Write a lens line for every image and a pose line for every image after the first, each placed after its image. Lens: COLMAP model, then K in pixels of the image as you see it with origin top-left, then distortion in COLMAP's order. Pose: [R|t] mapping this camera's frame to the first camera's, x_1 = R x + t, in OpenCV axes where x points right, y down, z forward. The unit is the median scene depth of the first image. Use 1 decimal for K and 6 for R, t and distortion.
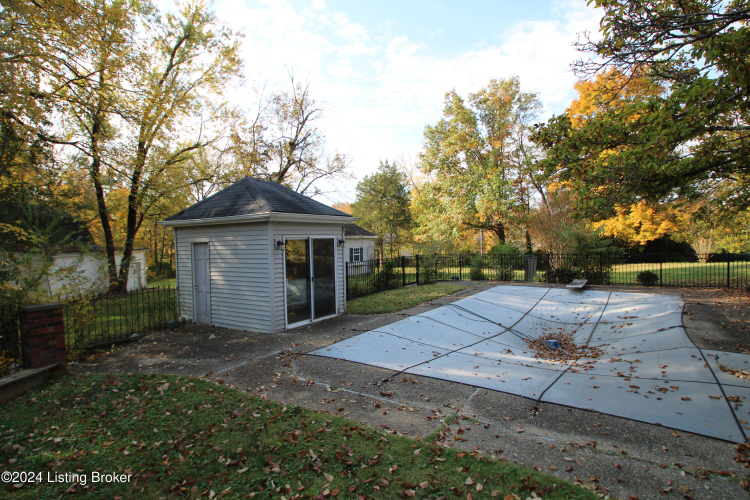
lens RADIAL K [[401.4, 0, 375.0], [0, 401.4, 250.0], [0, 0, 1]] dist [-0.016287, -0.001386]
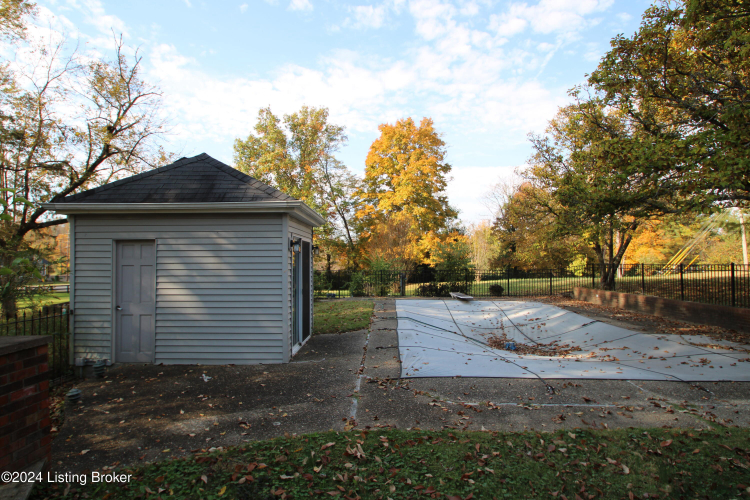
lens RADIAL K [[401.4, 0, 375.0], [0, 401.4, 250.0], [0, 0, 1]] dist [-0.016287, -0.001386]
pose [[0.850882, 0.034592, 0.524217, -0.433604], [-0.003394, 0.998171, -0.060359, 0.036122], [-0.525346, 0.049579, 0.849443, 0.228005]]
